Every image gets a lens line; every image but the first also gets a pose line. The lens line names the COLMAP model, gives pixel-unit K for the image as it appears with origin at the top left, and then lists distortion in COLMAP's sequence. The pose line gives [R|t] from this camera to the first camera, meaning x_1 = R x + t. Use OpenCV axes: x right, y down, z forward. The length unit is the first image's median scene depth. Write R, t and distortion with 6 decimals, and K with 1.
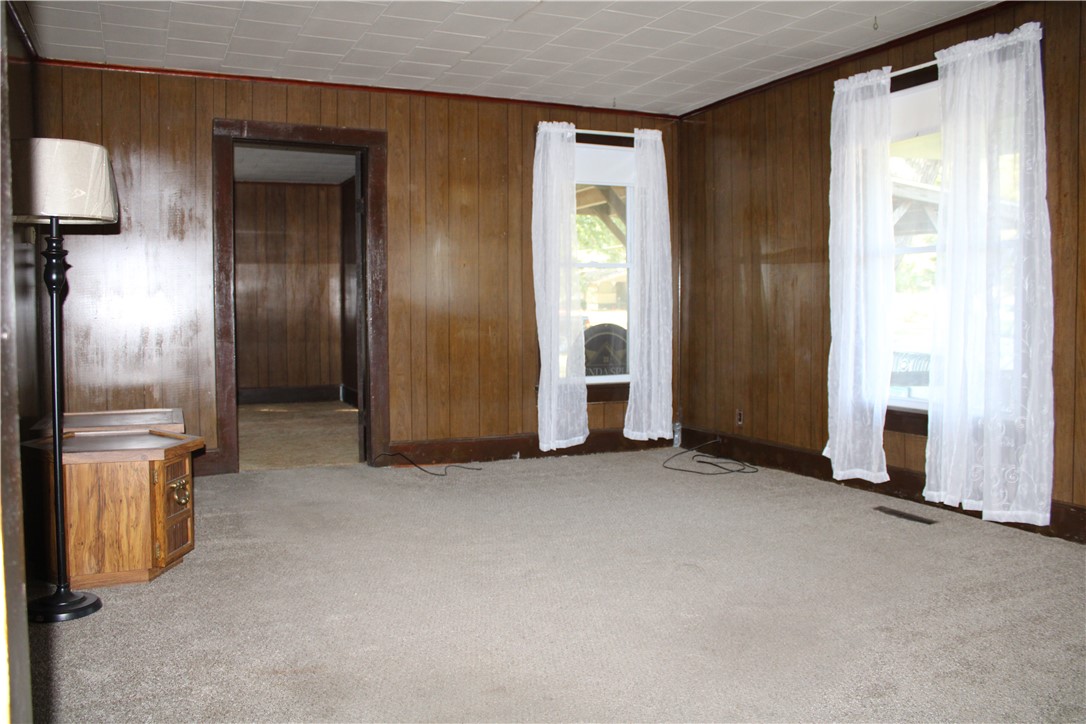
lens RADIAL K [[899.1, 0, 540.1], [0, 899.1, 352.8], [0, 0, 1]] dist [-0.143545, 0.079360]
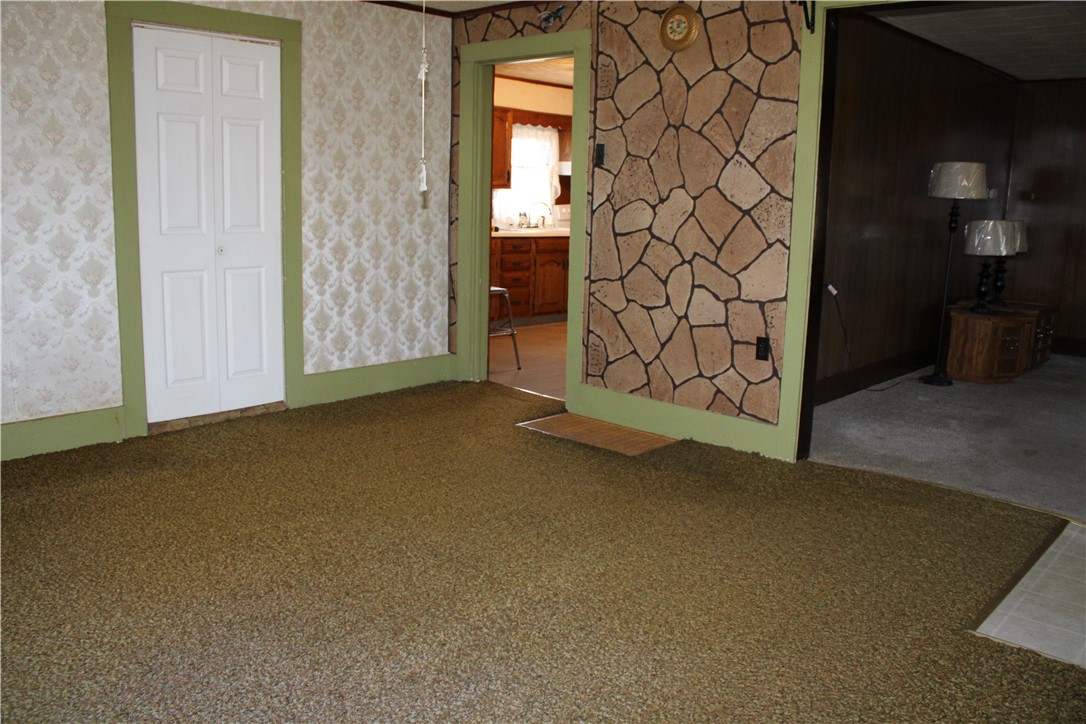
lens RADIAL K [[899.1, 0, 544.1], [0, 899.1, 357.2], [0, 0, 1]] dist [-0.143545, 0.079360]
pose [[0.379216, 0.177657, -0.908093, 0.490762], [-0.080276, 0.984012, 0.158986, -0.013816], [0.921819, 0.012608, 0.387414, -0.346689]]
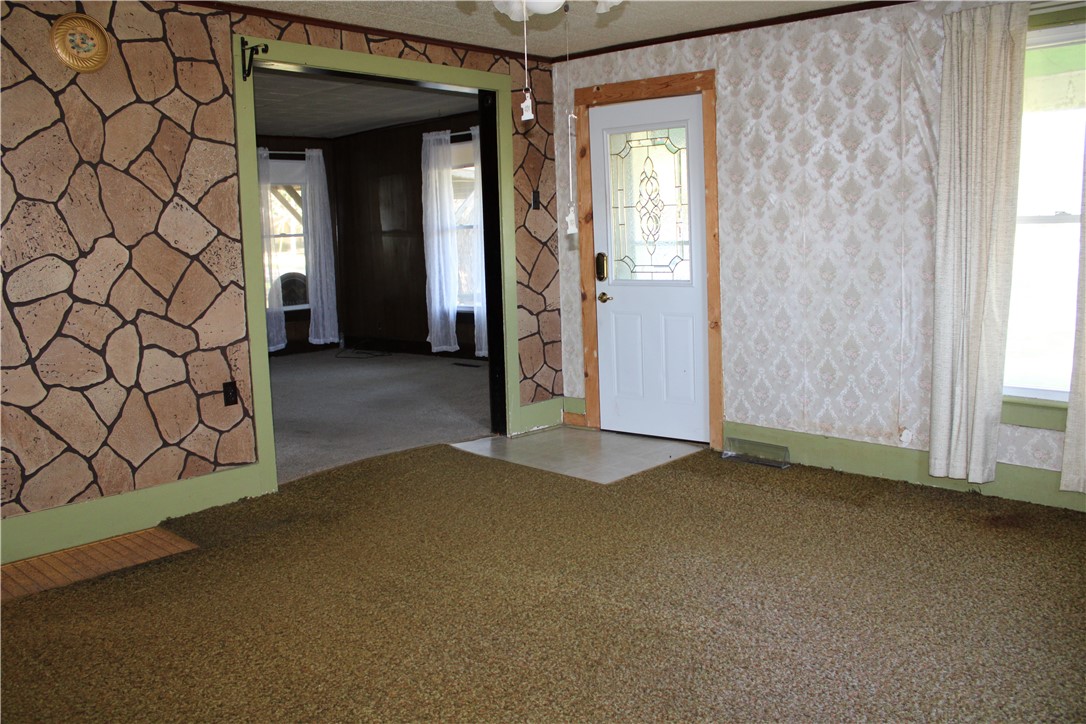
lens RADIAL K [[899.1, 0, 537.0], [0, 899.1, 367.0], [0, 0, 1]] dist [-0.143545, 0.079360]
pose [[0.923426, -0.078918, 0.375574, -0.135800], [0.045744, 0.994286, 0.096455, 0.002224], [-0.381040, -0.071889, 0.921759, -0.643776]]
